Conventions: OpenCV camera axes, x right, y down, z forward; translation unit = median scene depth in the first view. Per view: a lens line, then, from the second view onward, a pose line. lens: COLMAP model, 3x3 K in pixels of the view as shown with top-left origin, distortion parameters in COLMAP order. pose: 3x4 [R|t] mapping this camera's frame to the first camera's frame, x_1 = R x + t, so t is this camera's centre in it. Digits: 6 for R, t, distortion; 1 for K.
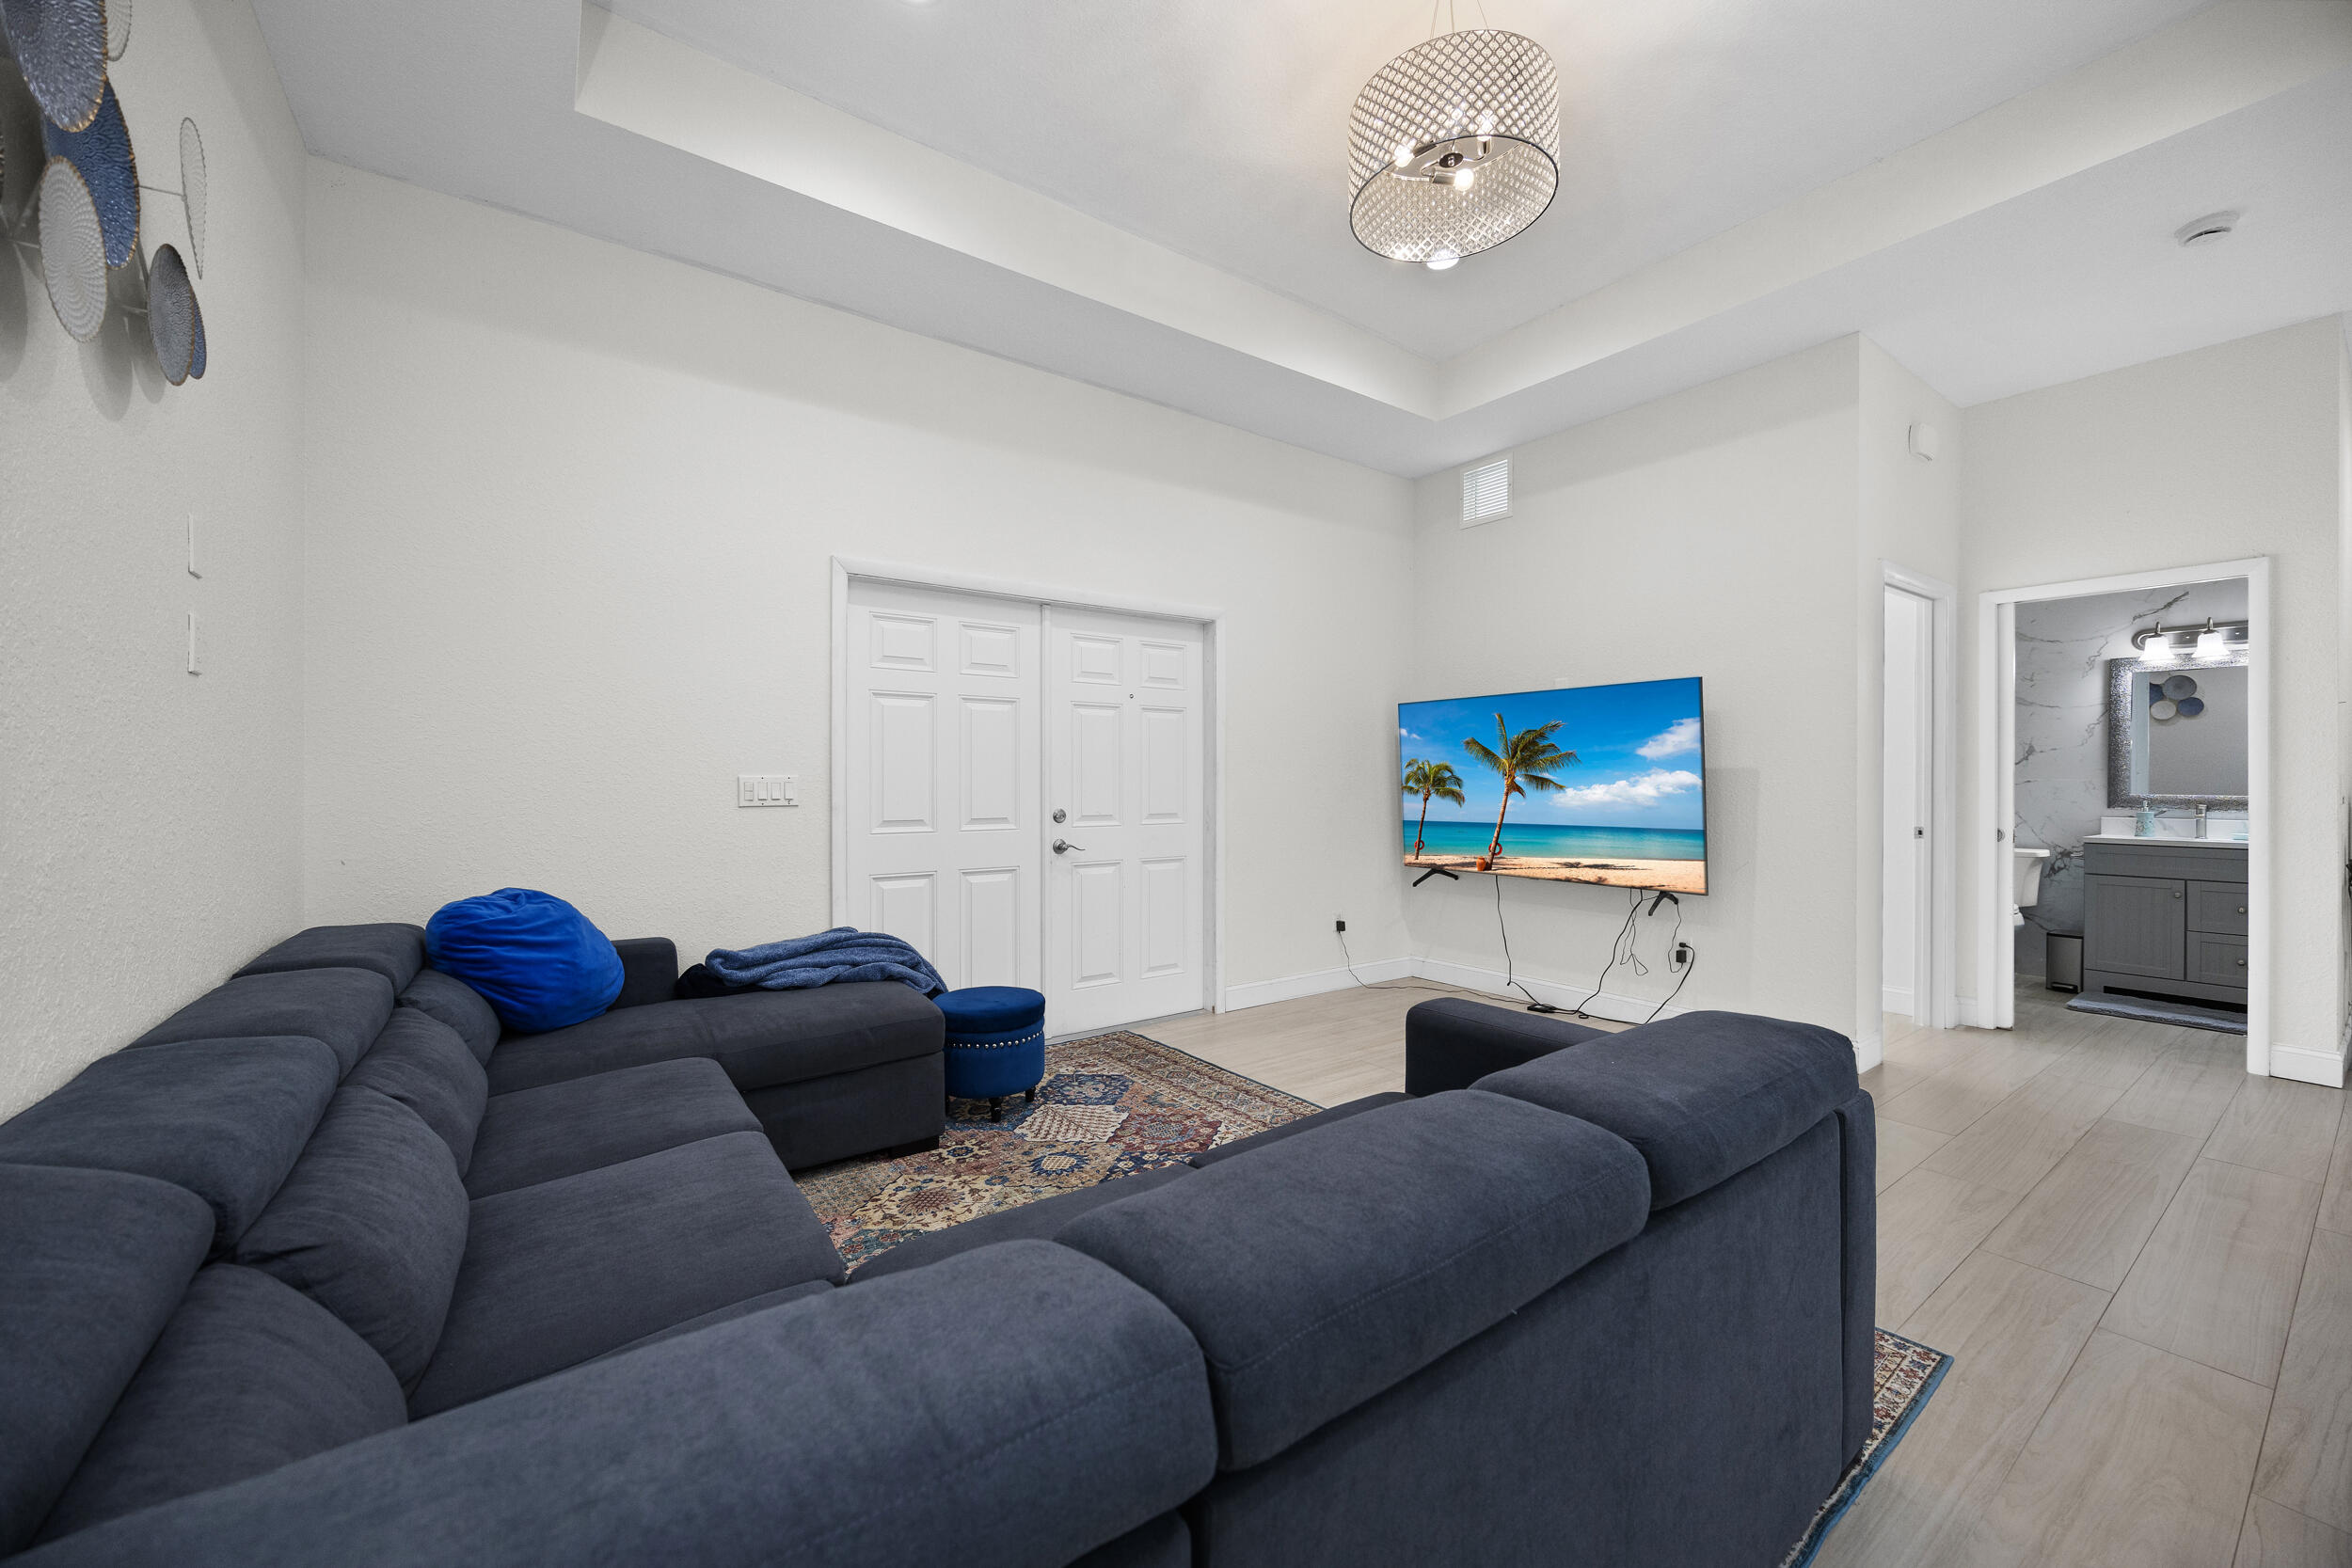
lens RADIAL K [[907.2, 0, 1180.7], [0, 907.2, 781.1], [0, 0, 1]] dist [-0.003446, -0.000871]
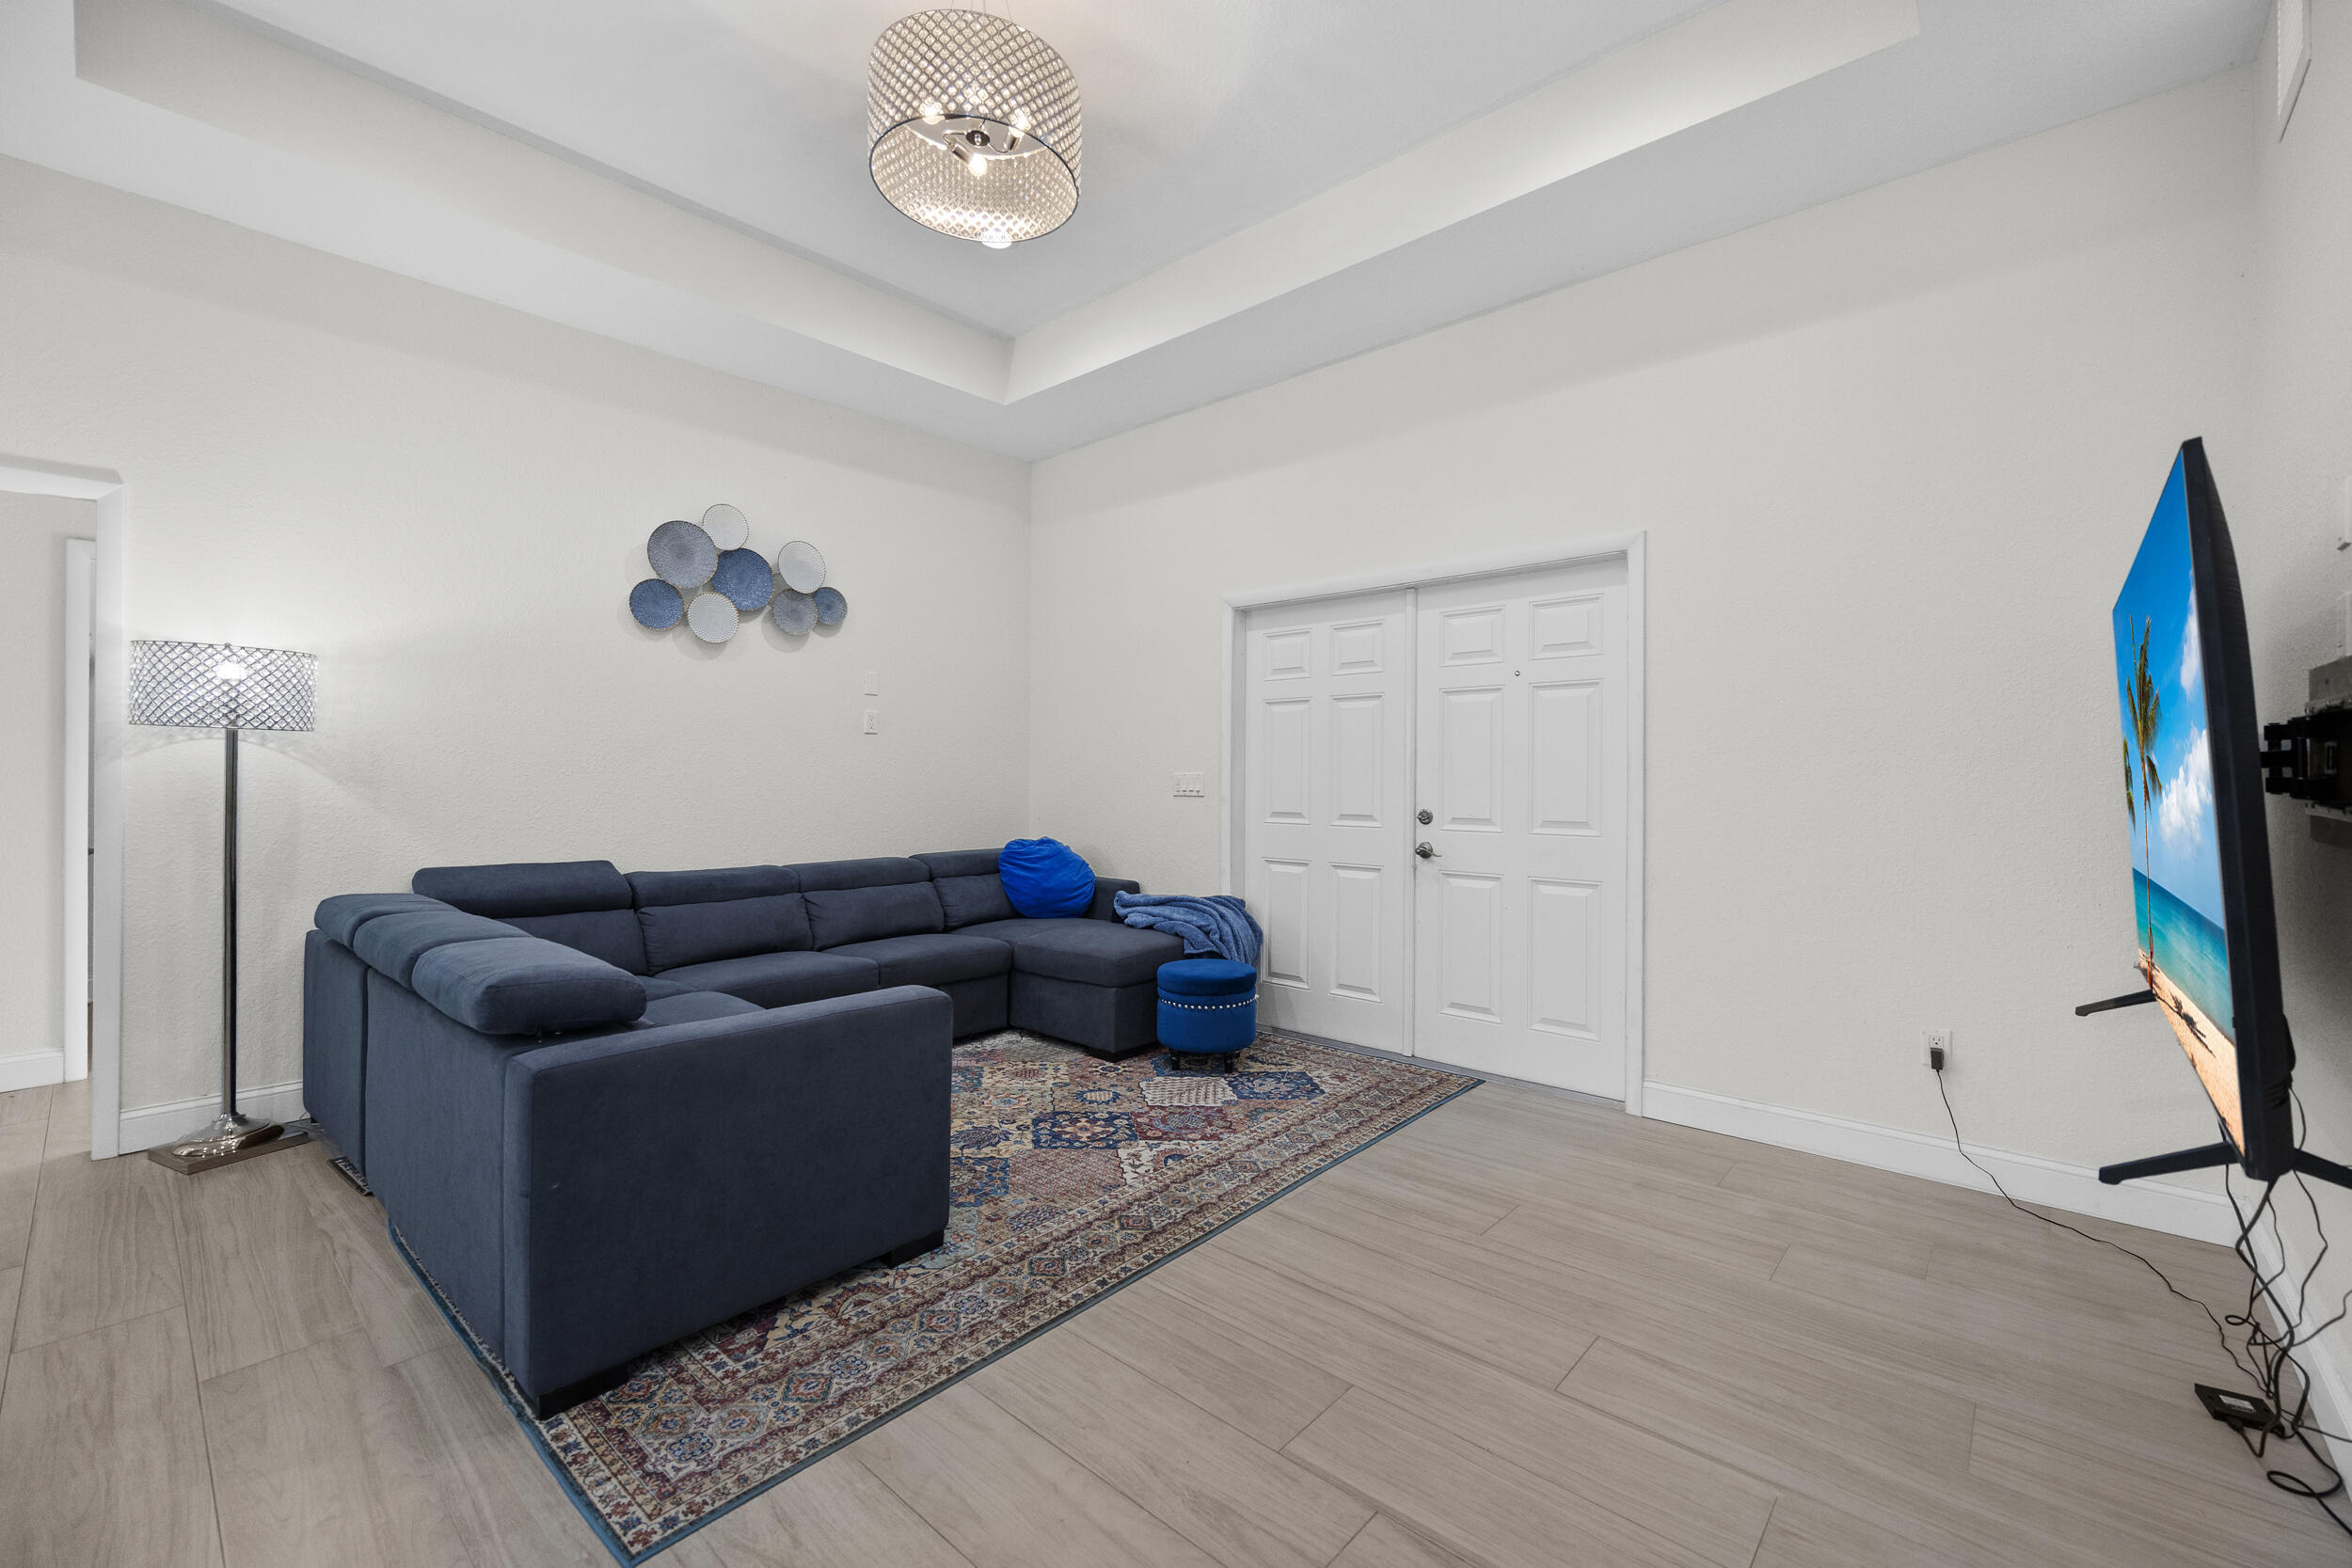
lens RADIAL K [[964.5, 0, 1196.3], [0, 964.5, 784.6], [0, 0, 1]] dist [-0.001592, -0.000114]
pose [[0.215657, 0.009314, -0.976425, 0.952811], [-0.002615, 0.999956, 0.008961, -0.002840], [0.976466, 0.000621, 0.215672, 0.713613]]
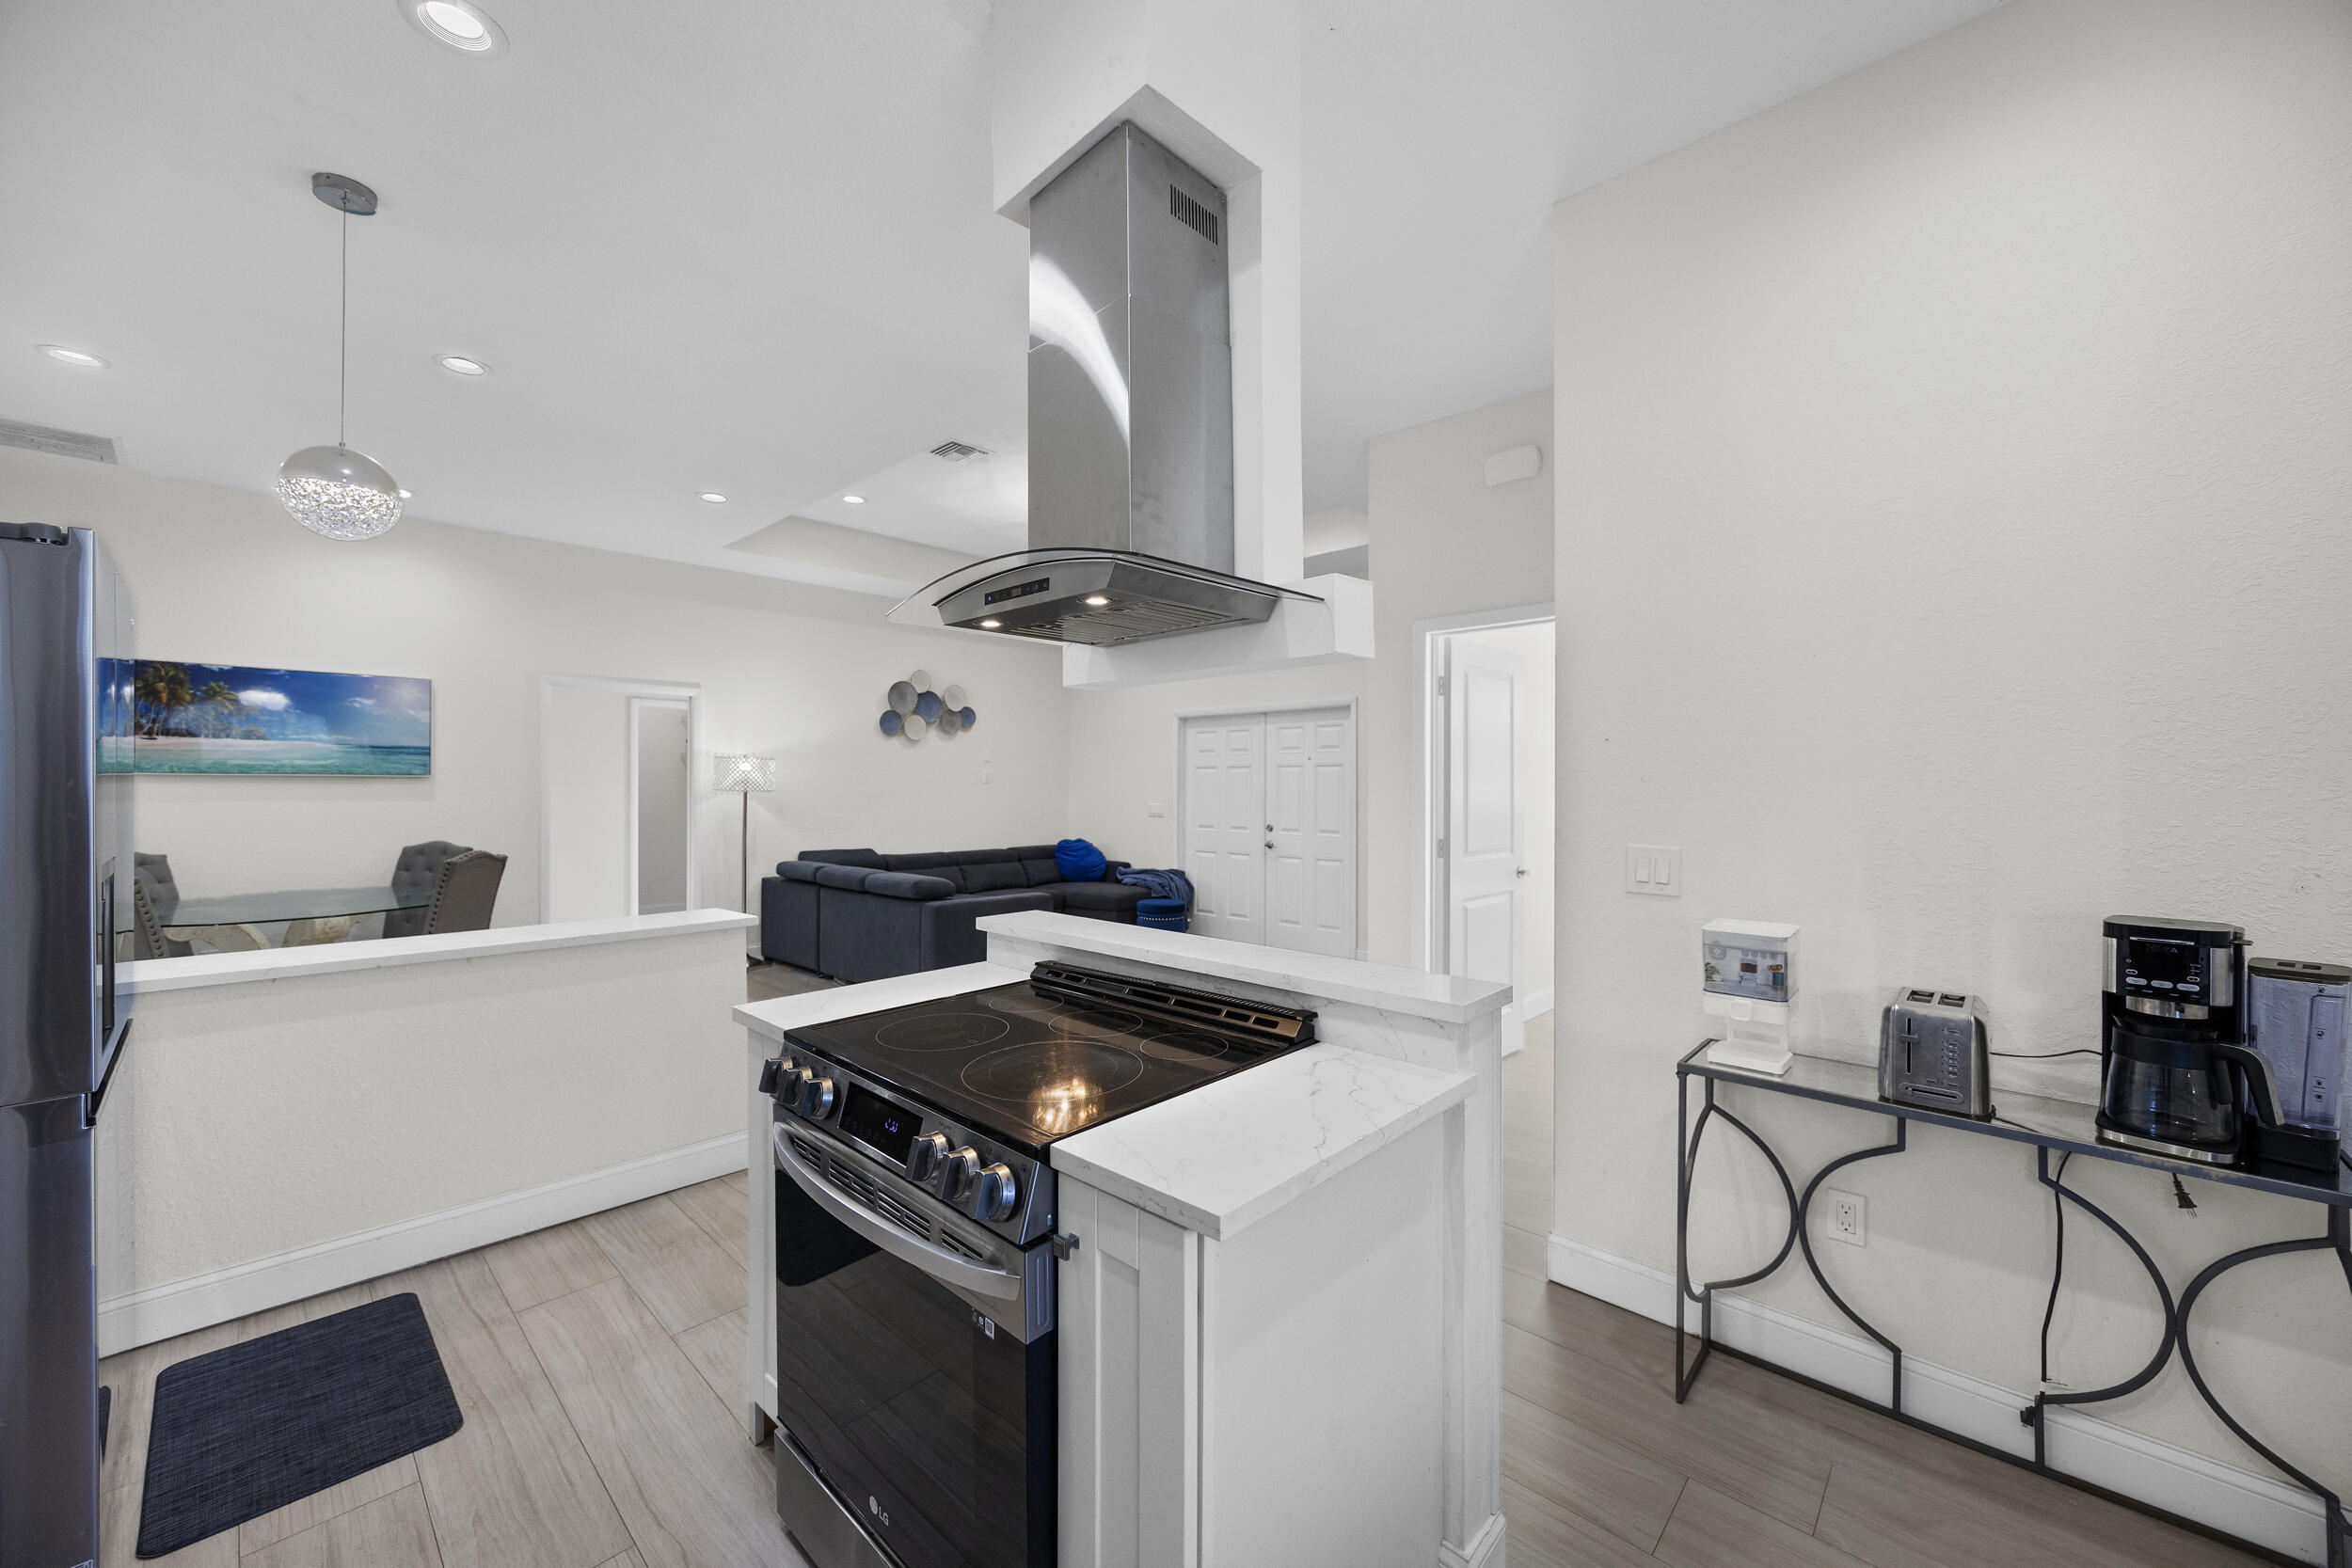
lens RADIAL K [[886.1, 0, 1167.9], [0, 886.1, 775.7], [0, 0, 1]] dist [0.000203, 0.000182]
pose [[0.182062, -0.012009, -0.983214, 1.993528], [-0.001279, 0.999922, -0.012450, -0.056167], [0.983286, 0.003524, 0.182032, 0.593042]]
